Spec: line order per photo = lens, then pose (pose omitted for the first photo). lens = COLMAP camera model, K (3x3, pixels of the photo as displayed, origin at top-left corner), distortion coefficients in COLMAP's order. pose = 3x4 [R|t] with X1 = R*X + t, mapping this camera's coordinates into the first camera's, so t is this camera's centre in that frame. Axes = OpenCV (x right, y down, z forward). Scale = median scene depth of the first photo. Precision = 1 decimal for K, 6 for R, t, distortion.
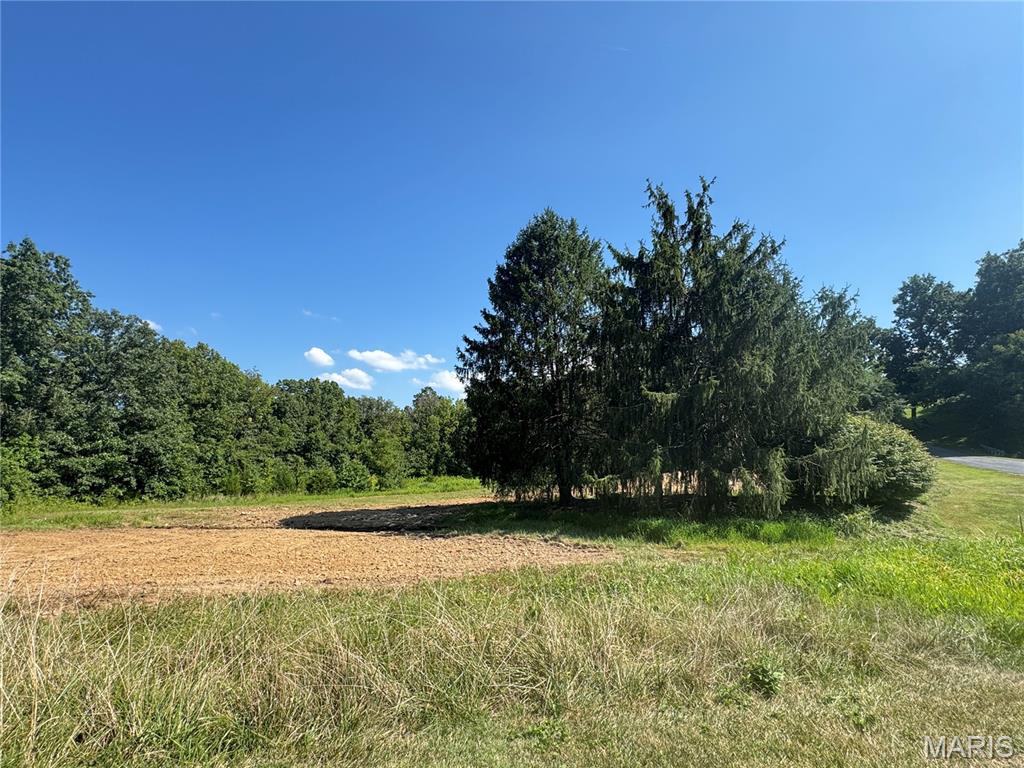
lens RADIAL K [[522.7, 0, 512.0], [0, 522.7, 384.0], [0, 0, 1]] dist [-0.012976, -0.000004]
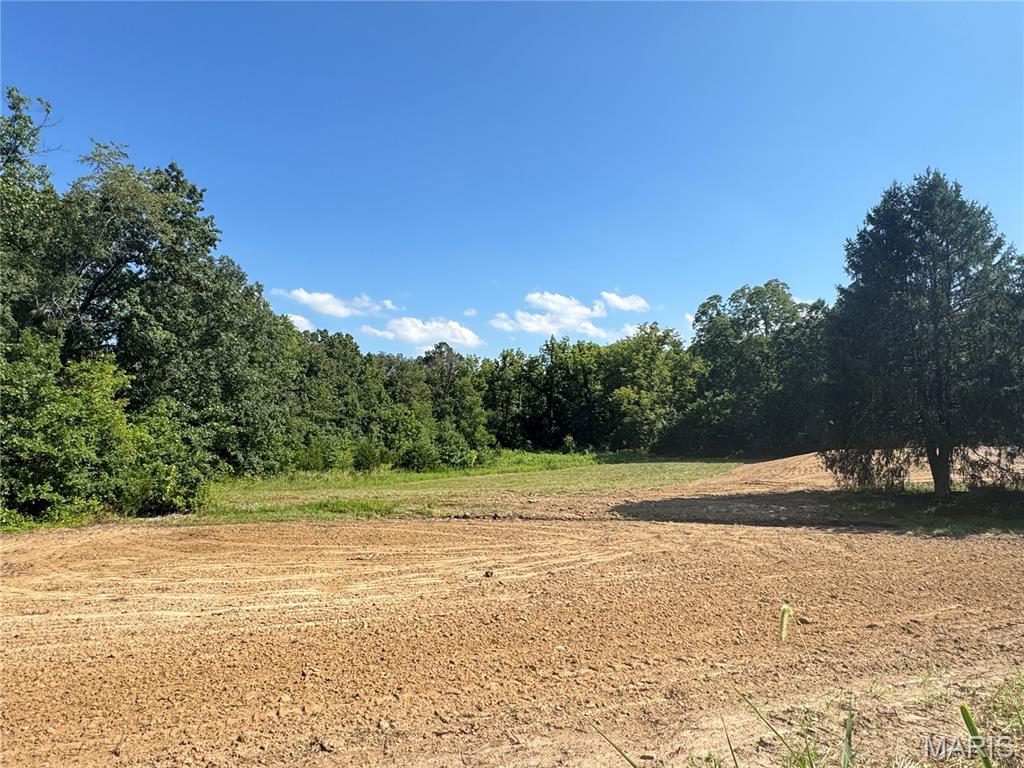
lens RADIAL K [[617.2, 0, 512.0], [0, 617.2, 384.0], [0, 0, 1]] dist [-0.001650, 0.000626]
pose [[0.998292, 0.021393, 0.054361, -0.340299], [-0.025401, 0.996923, 0.074152, -0.015437], [-0.052607, -0.075406, 0.995764, -0.020294]]
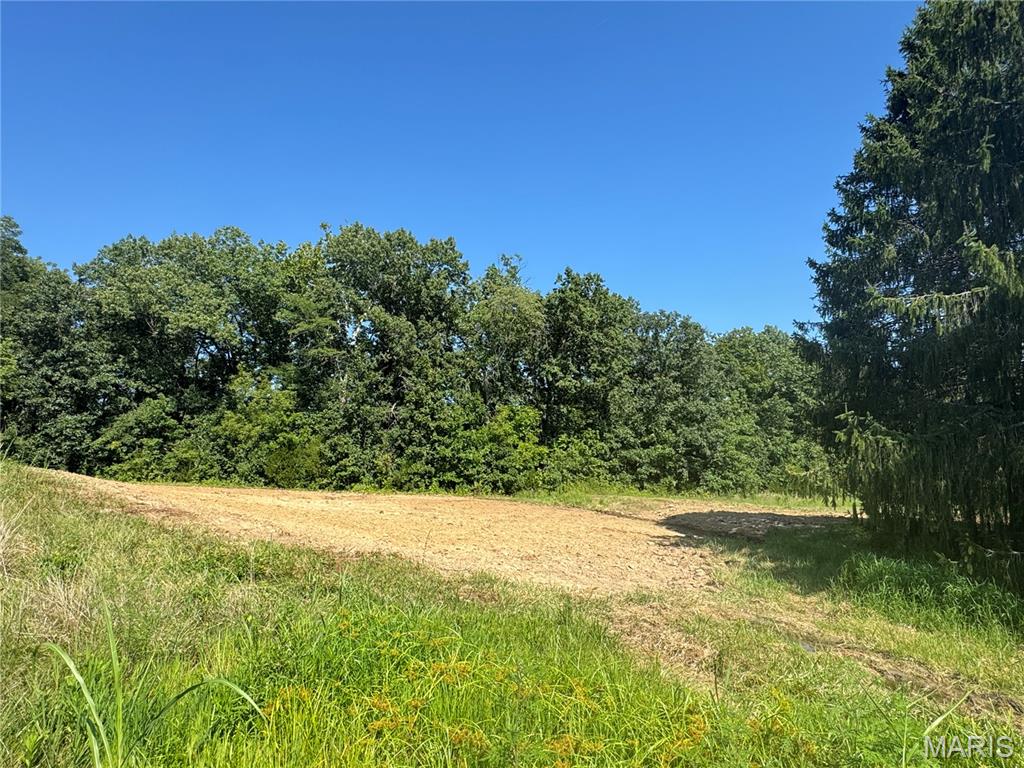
lens RADIAL K [[617.2, 0, 512.0], [0, 617.2, 384.0], [0, 0, 1]] dist [-0.001650, 0.000626]
pose [[0.480769, -0.086675, -0.872553, 0.178886], [0.106339, 0.993521, -0.040099, 0.025660], [0.870375, -0.073508, 0.486871, 0.122699]]
